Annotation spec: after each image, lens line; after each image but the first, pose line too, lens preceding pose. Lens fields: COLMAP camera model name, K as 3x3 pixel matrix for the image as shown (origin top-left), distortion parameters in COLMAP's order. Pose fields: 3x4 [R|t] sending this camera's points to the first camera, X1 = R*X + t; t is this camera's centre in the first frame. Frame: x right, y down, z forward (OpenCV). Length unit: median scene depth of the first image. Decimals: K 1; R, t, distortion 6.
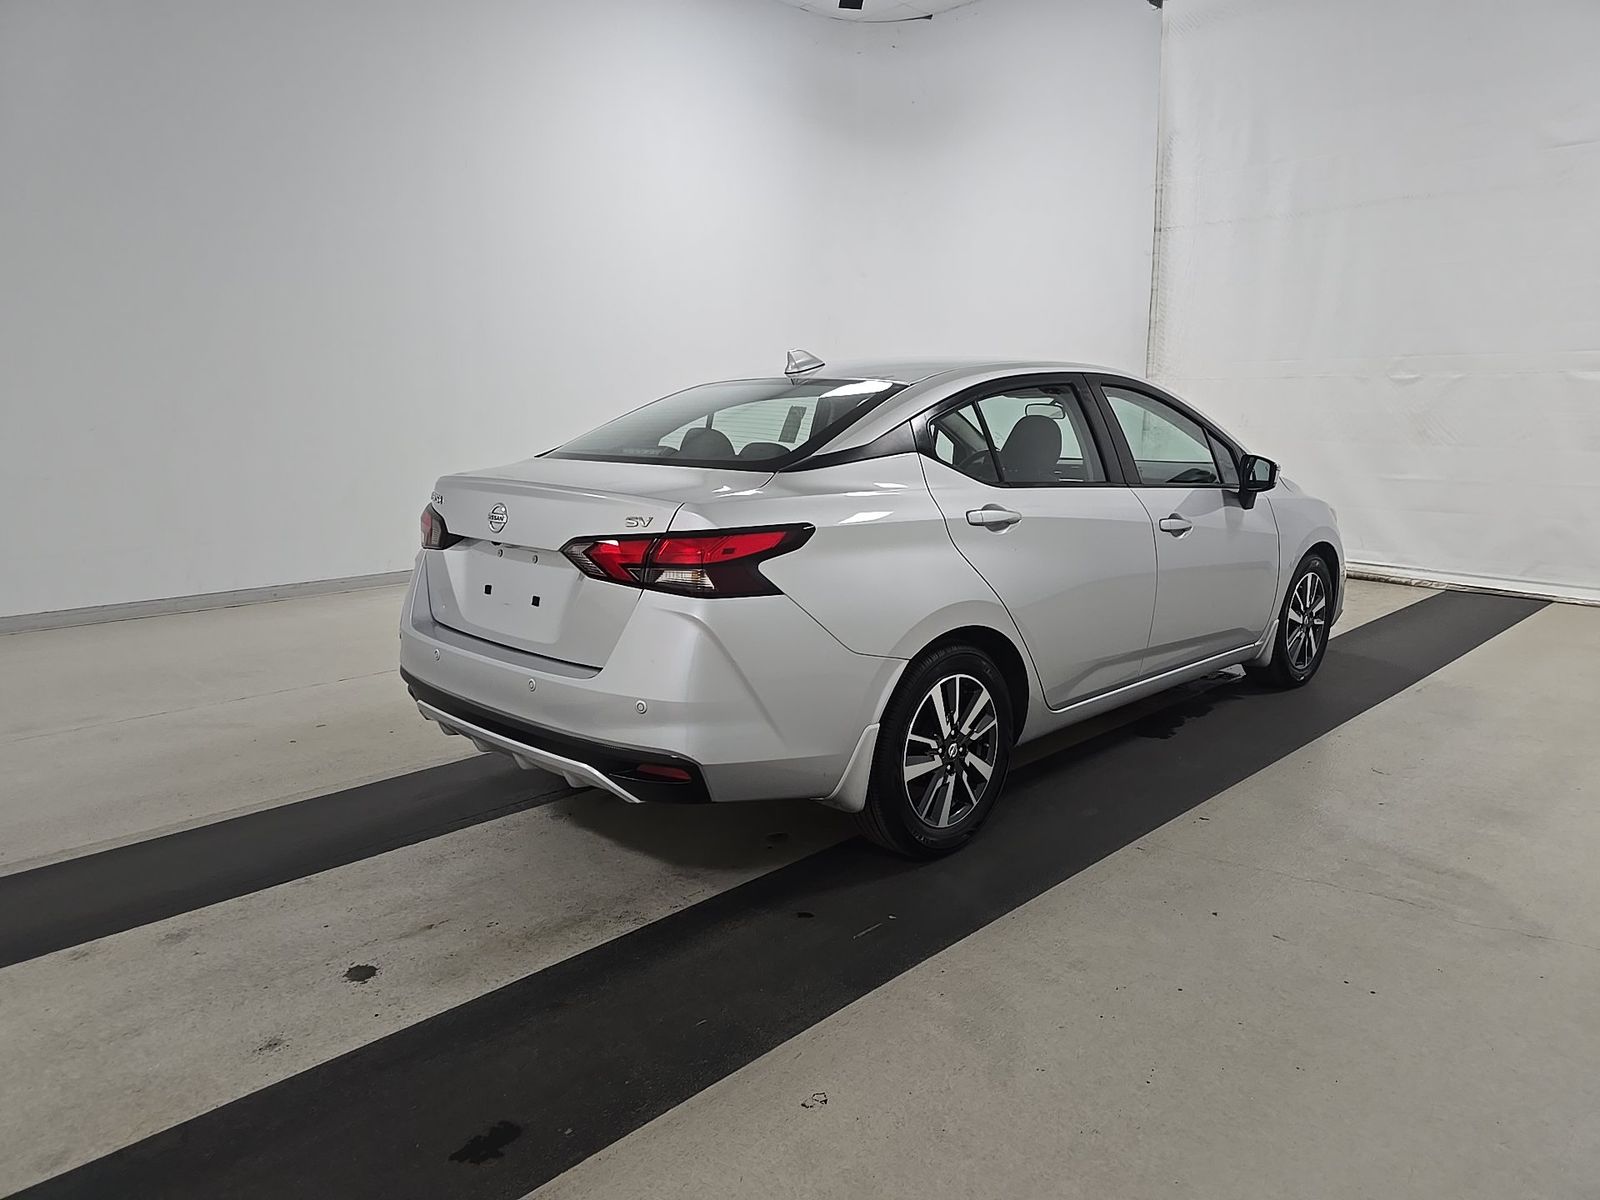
lens RADIAL K [[1080.4, 0, 807.6], [0, 1080.4, 602.9], [0, 0, 1]] dist [0.005295, 0.000732]
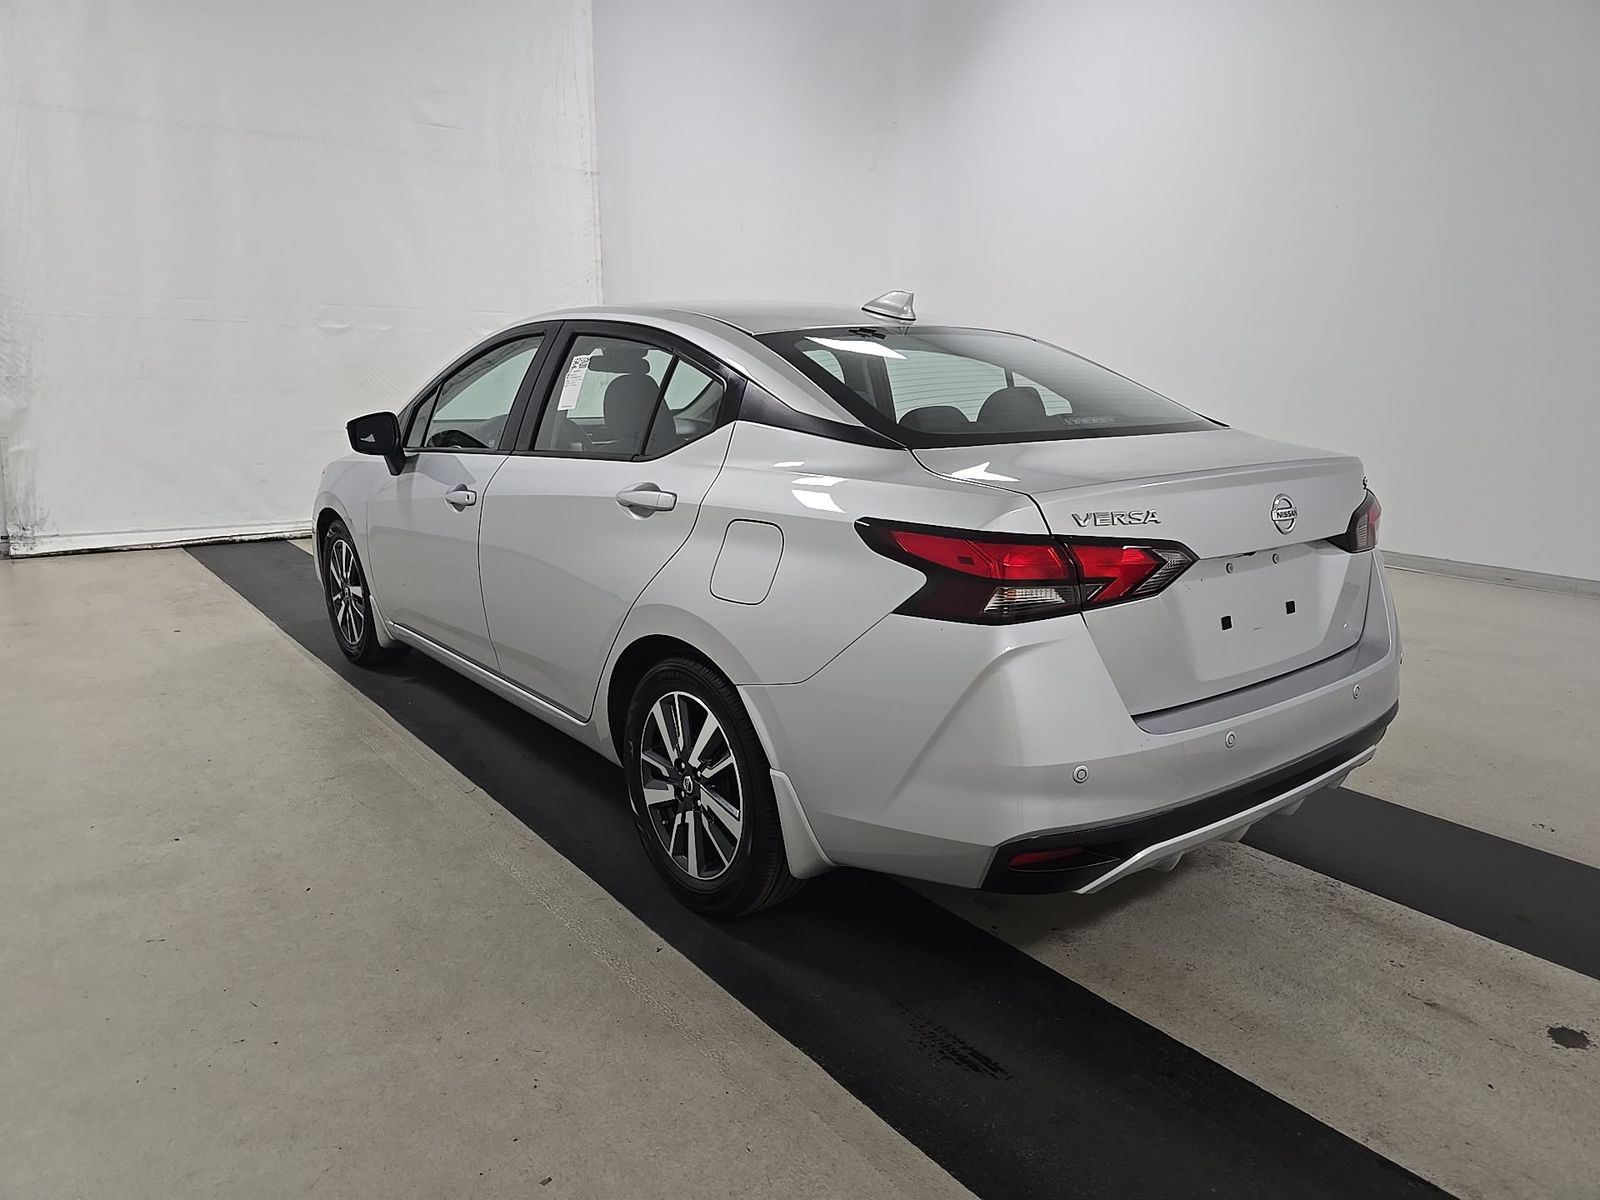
lens RADIAL K [[1080.4, 0, 807.6], [0, 1080.4, 602.9], [0, 0, 1]] dist [0.005295, 0.000732]
pose [[0.115111, -0.212578, 0.970340, -0.411690], [0.164682, 0.967400, 0.192398, -0.083938], [-0.979607, 0.137650, 0.146366, 0.470416]]
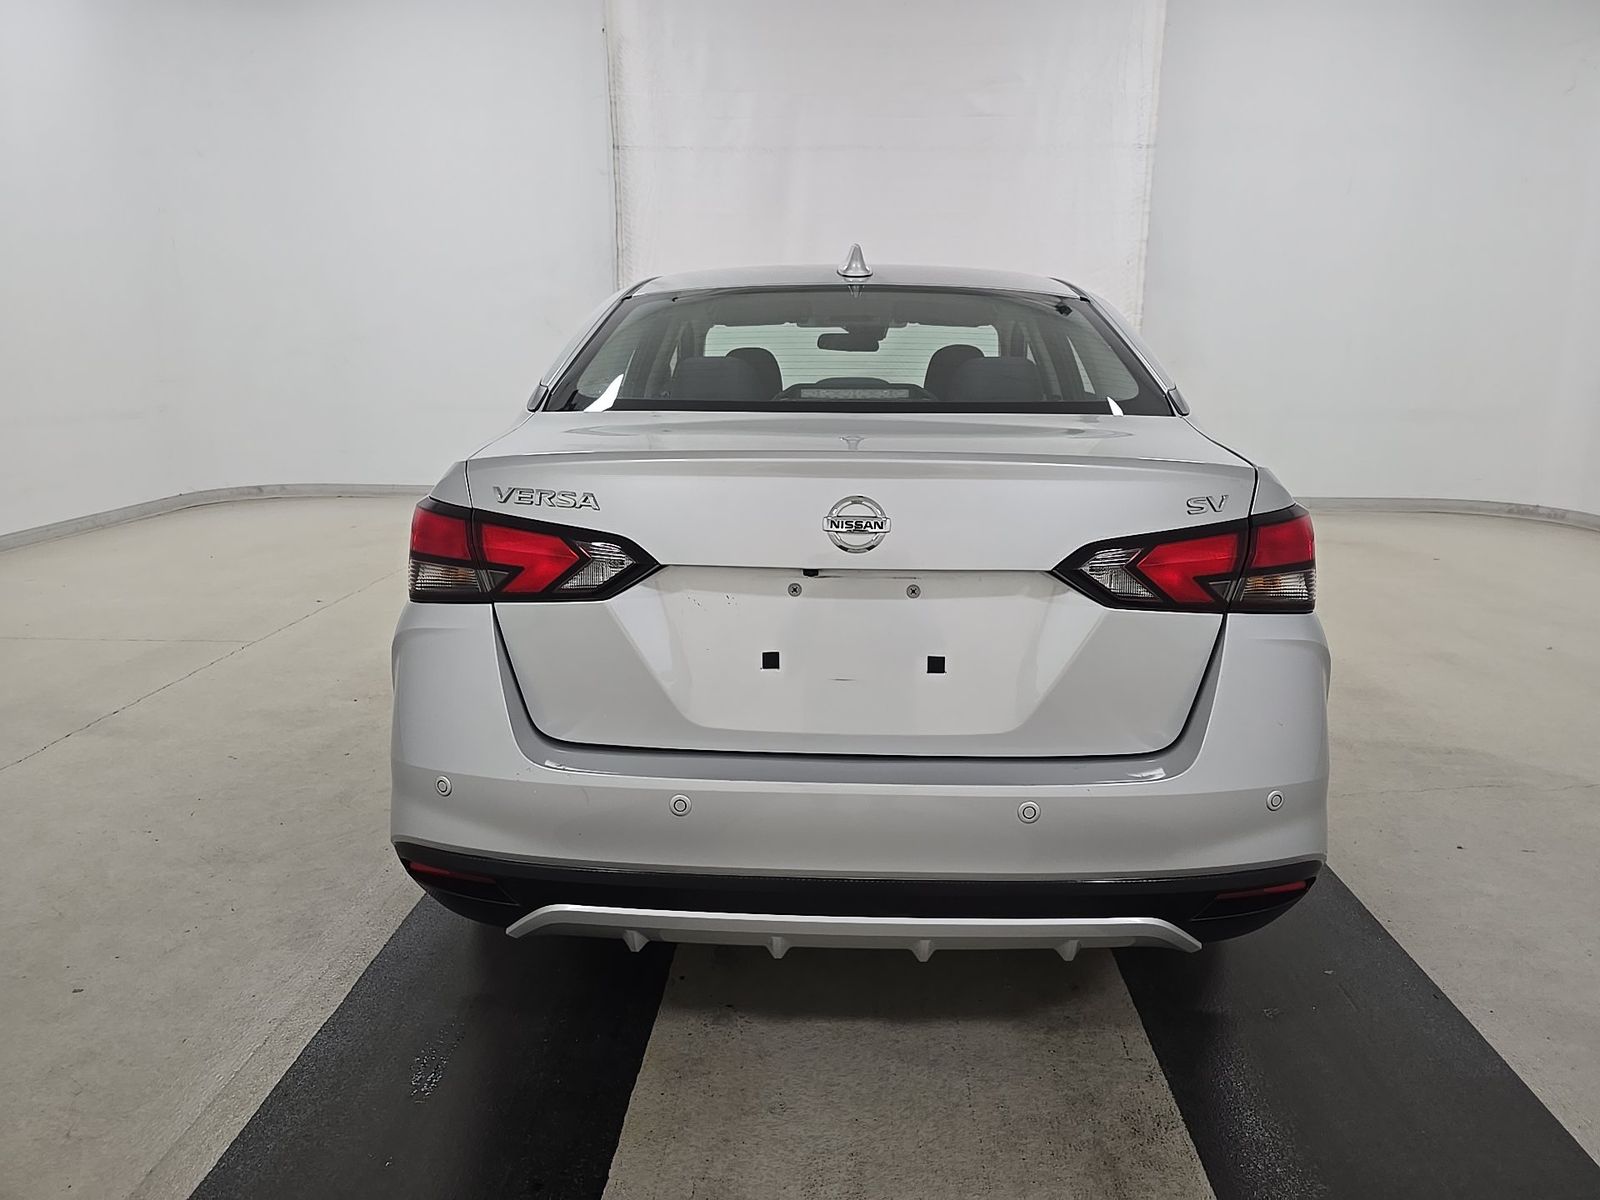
lens RADIAL K [[1080.4, 0, 807.6], [0, 1080.4, 602.9], [0, 0, 1]] dist [0.005295, 0.000732]
pose [[0.733903, -0.145916, 0.663396, -0.255688], [0.110600, 0.989291, 0.095243, -0.036031], [-0.670189, 0.003473, 0.742182, 0.242215]]
